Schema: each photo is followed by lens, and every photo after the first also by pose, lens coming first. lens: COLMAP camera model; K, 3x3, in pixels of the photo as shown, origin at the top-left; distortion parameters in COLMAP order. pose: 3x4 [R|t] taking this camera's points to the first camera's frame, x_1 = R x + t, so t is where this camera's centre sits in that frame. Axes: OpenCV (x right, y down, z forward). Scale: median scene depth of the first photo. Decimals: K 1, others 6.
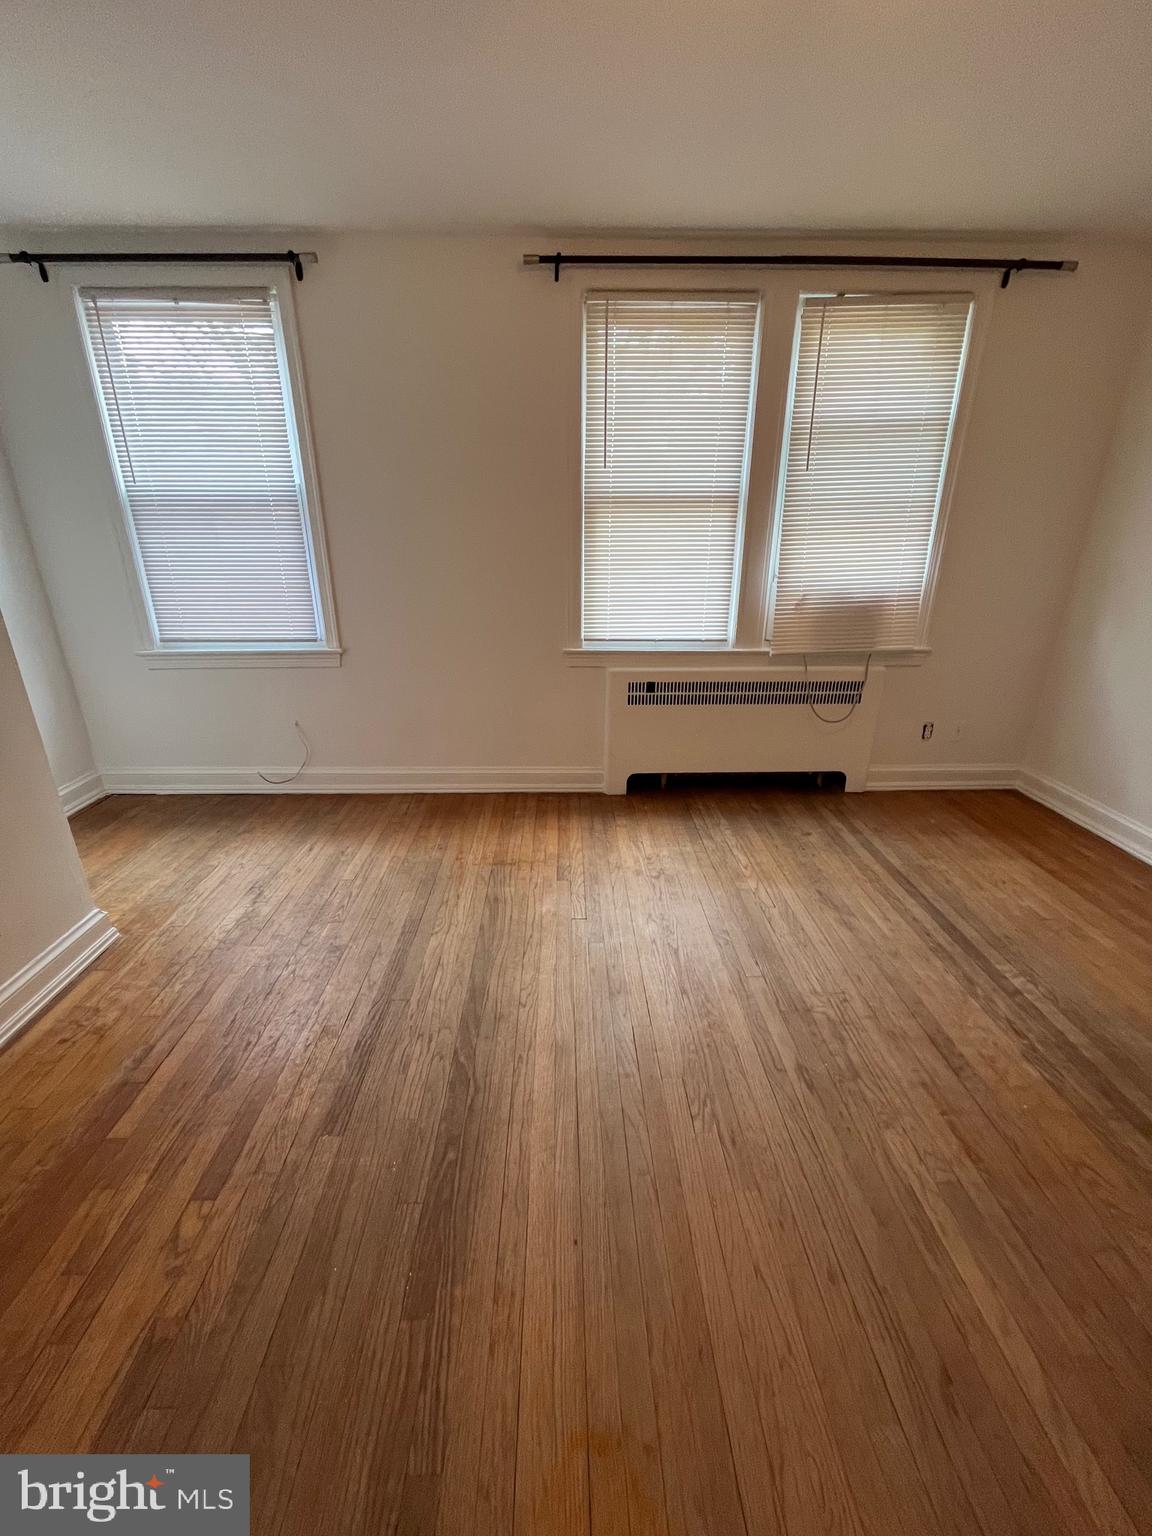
lens RADIAL K [[624.0, 0, 576.4], [0, 624.0, 776.0], [0, 0, 1]] dist [-0.001764, -0.000229]
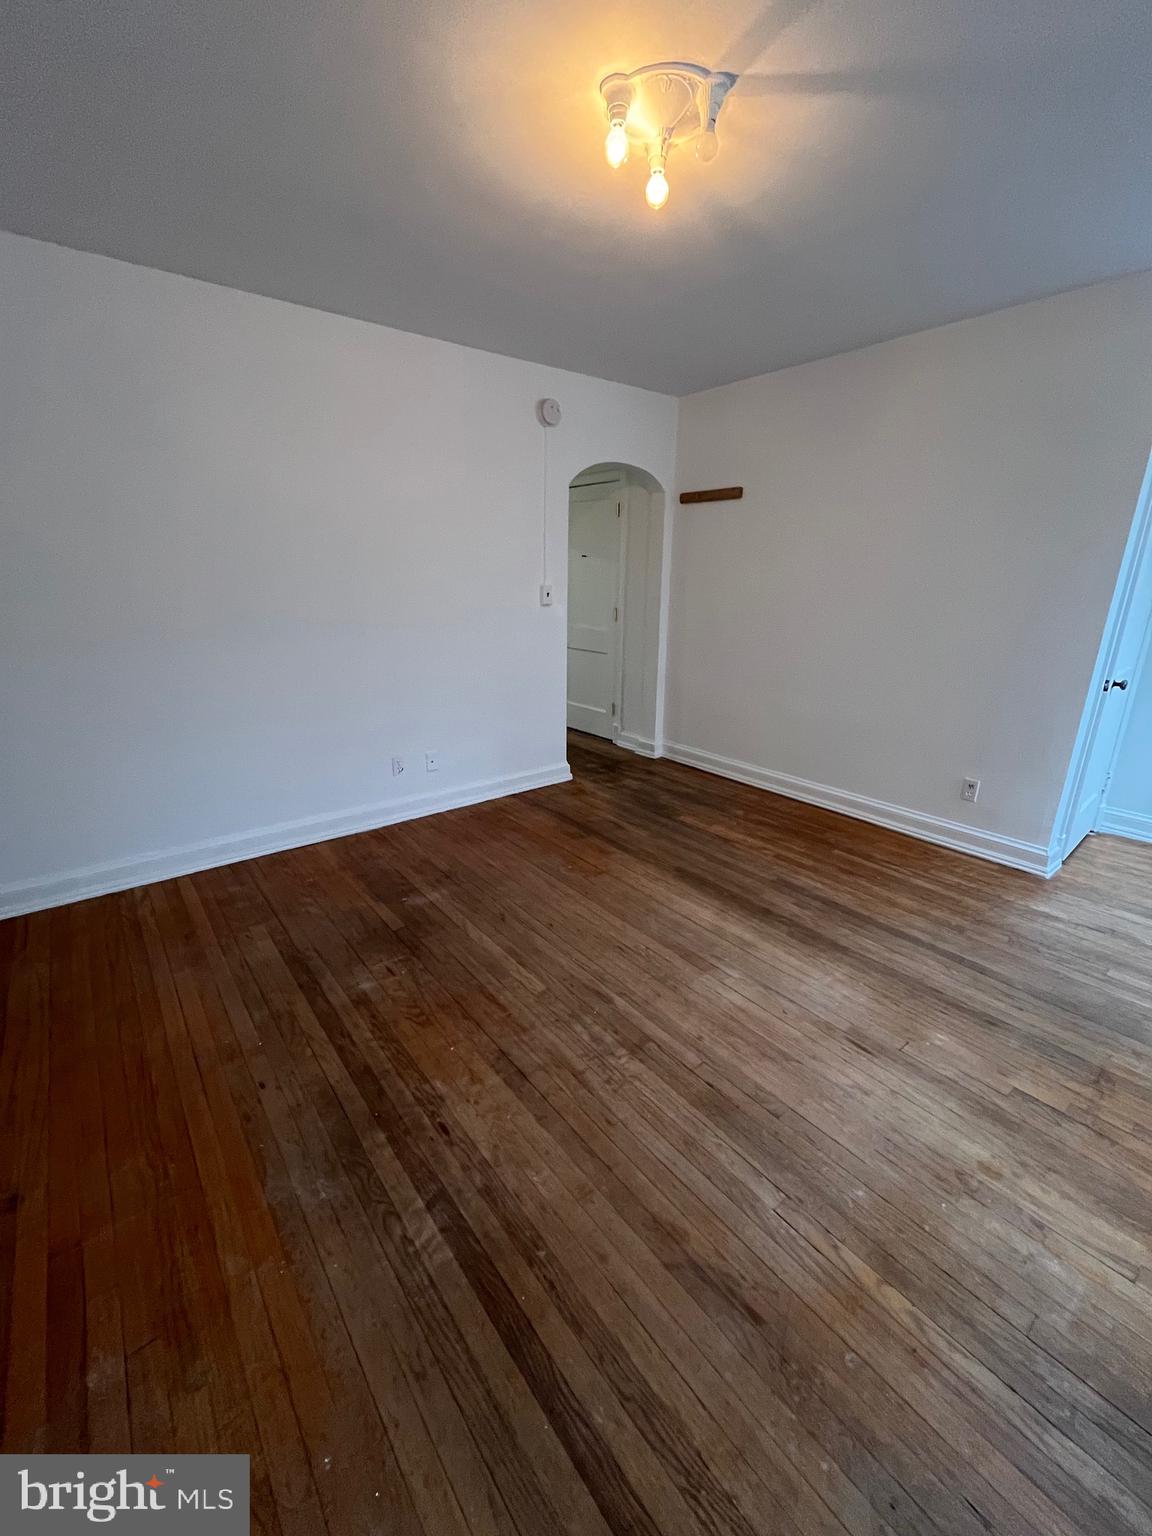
lens RADIAL K [[624.0, 0, 576.9], [0, 624.0, 768.6], [0, 0, 1]] dist [-0.001764, -0.000229]
pose [[-0.799645, 0.176940, -0.573812, 0.880883], [-0.224915, 0.797776, 0.559435, -0.497442], [0.556759, 0.576408, -0.598141, 1.210429]]
